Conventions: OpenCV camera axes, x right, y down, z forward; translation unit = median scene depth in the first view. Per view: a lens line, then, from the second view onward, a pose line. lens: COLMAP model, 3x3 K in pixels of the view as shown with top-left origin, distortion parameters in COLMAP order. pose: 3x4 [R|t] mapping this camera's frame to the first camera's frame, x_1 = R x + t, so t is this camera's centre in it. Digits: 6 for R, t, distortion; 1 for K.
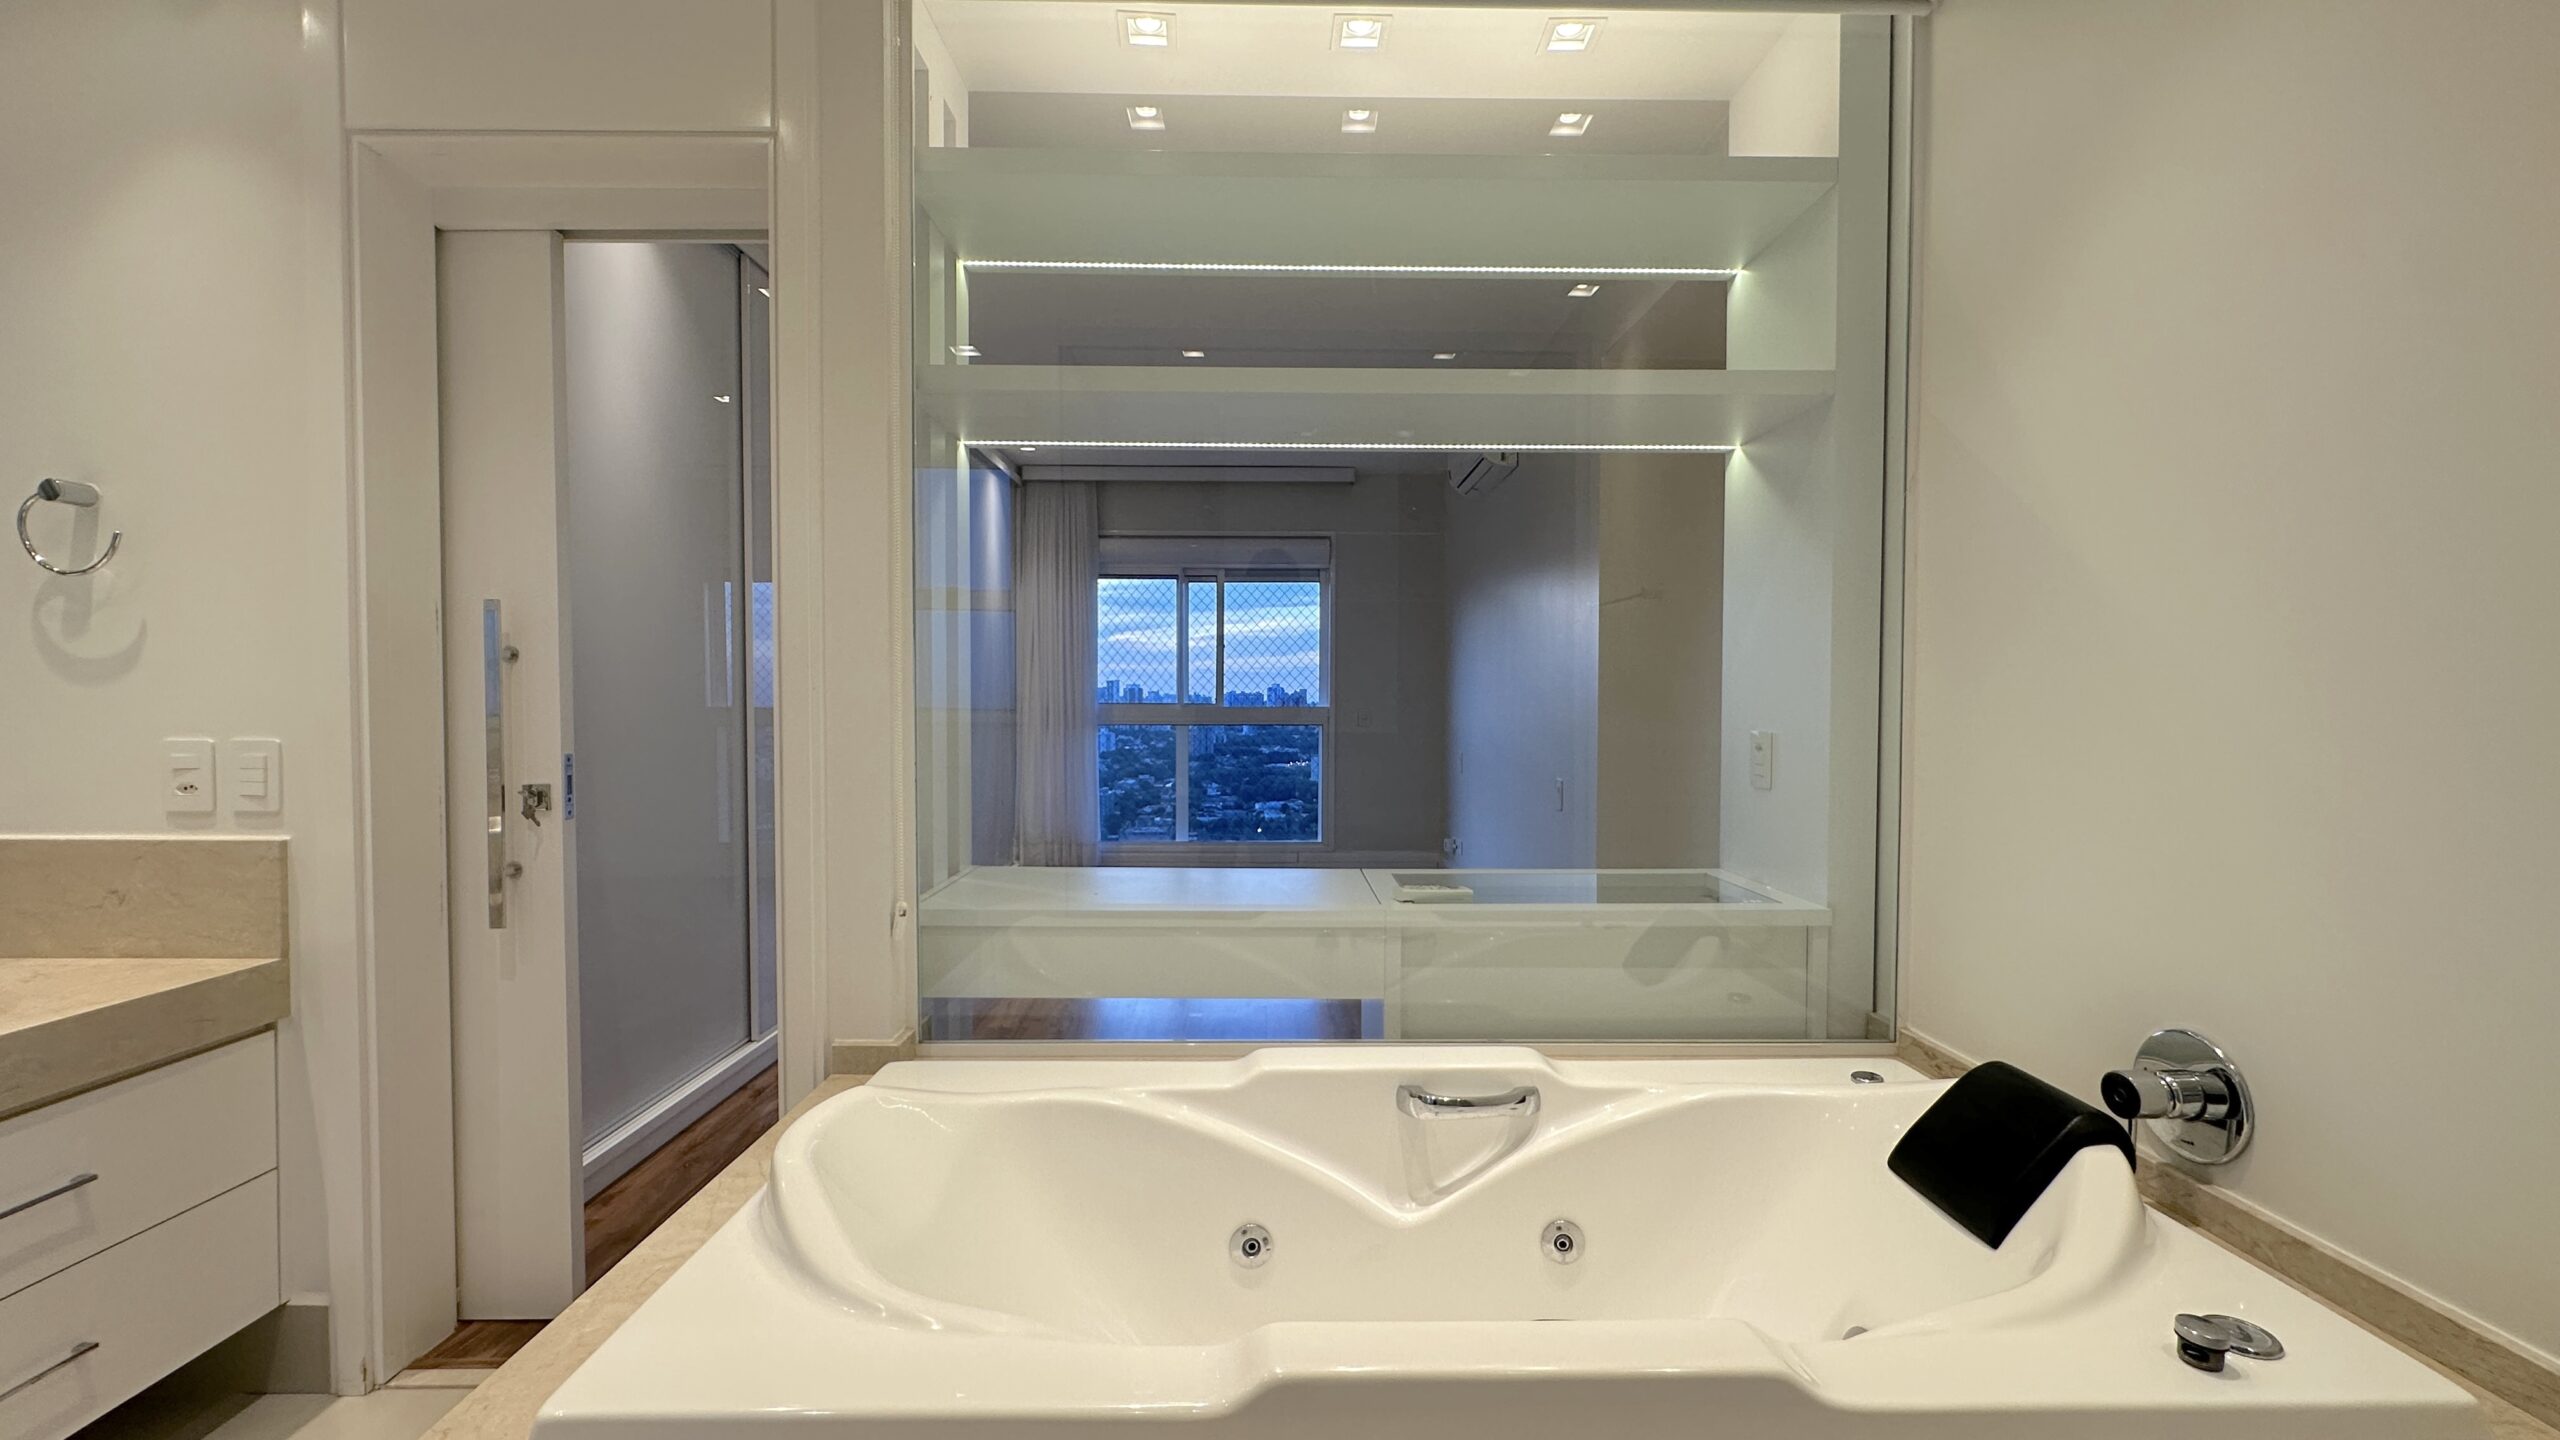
lens RADIAL K [[1017.5, 0, 1275.8], [0, 1017.5, 722.0], [0, 0, 1]] dist [-0.003353, 0.000237]
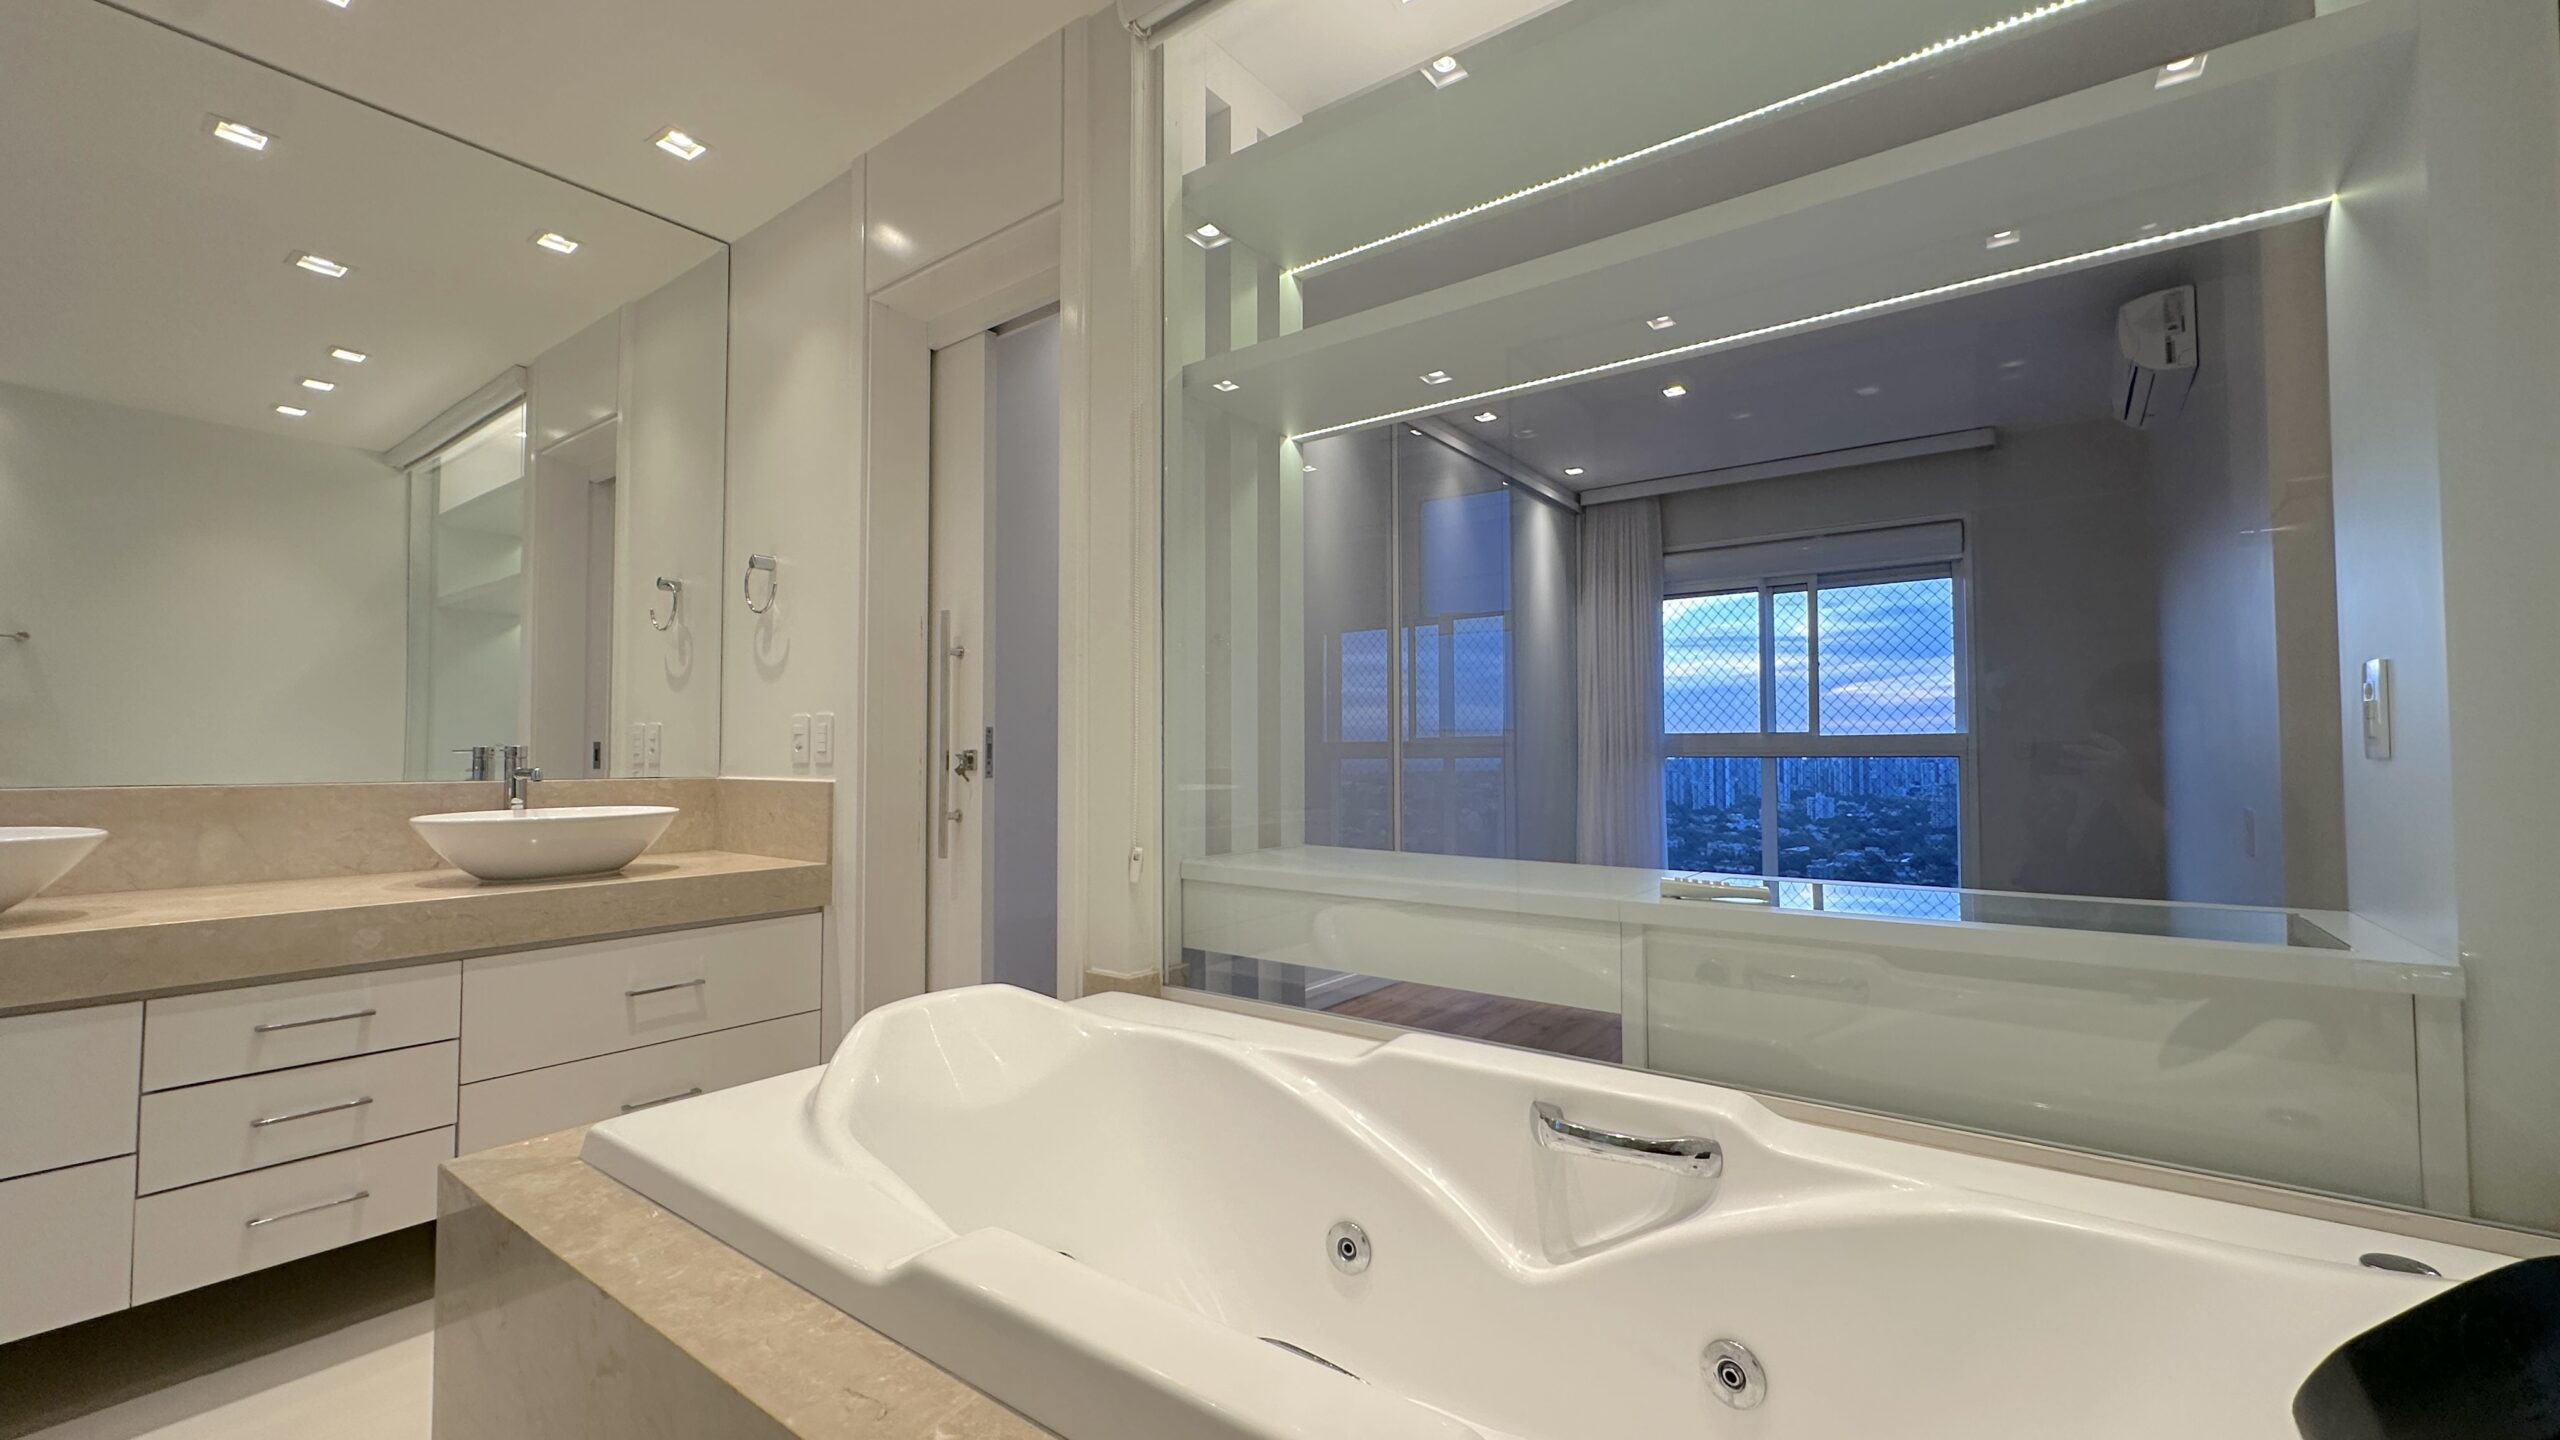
lens RADIAL K [[1019.1, 0, 1286.7], [0, 1019.1, 725.1], [0, 0, 1]] dist [-0.002419, -0.000102]
pose [[0.794980, -0.023320, -0.606187, 0.393206], [-0.011726, 0.998483, -0.053790, 0.096168], [0.606522, 0.049871, 0.793501, 0.209376]]
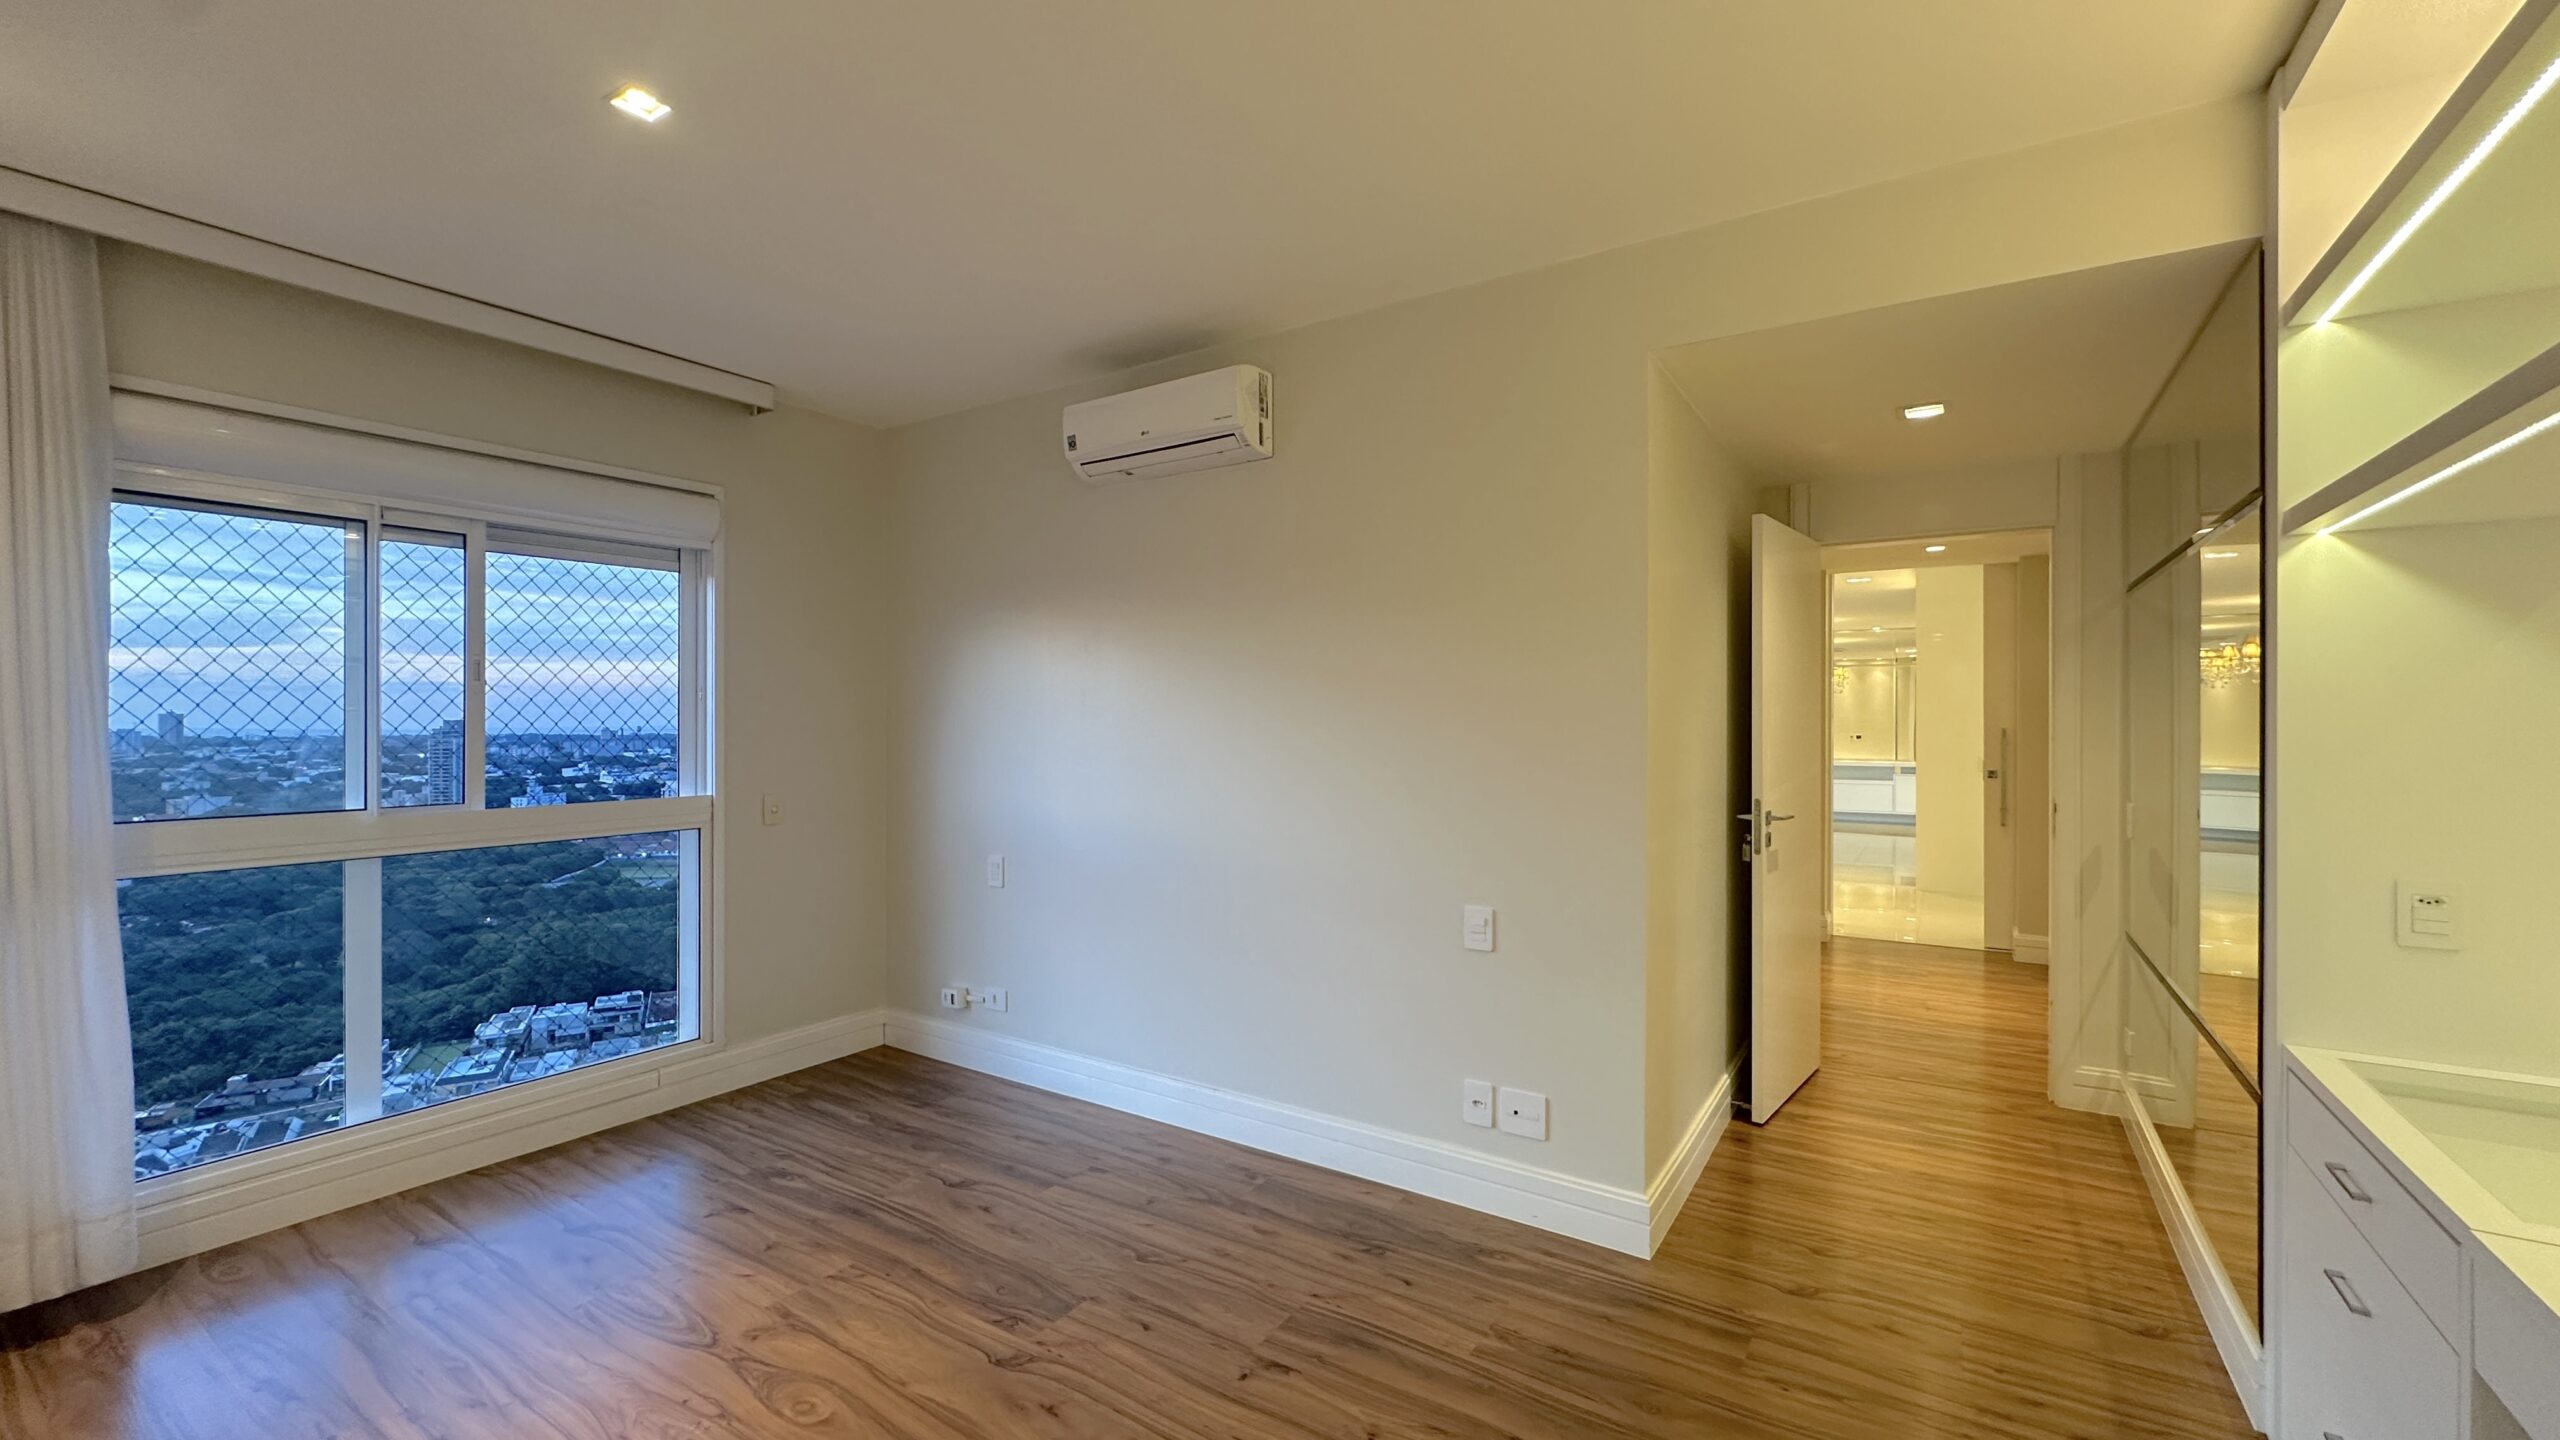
lens RADIAL K [[1017.5, 0, 1275.8], [0, 1017.5, 722.0], [0, 0, 1]] dist [-0.003353, 0.000237]
pose [[0.566797, -0.008245, 0.823816, -0.831269], [0.019066, 0.999813, -0.003111, -0.175506], [-0.823637, 0.017470, 0.566849, 1.522469]]
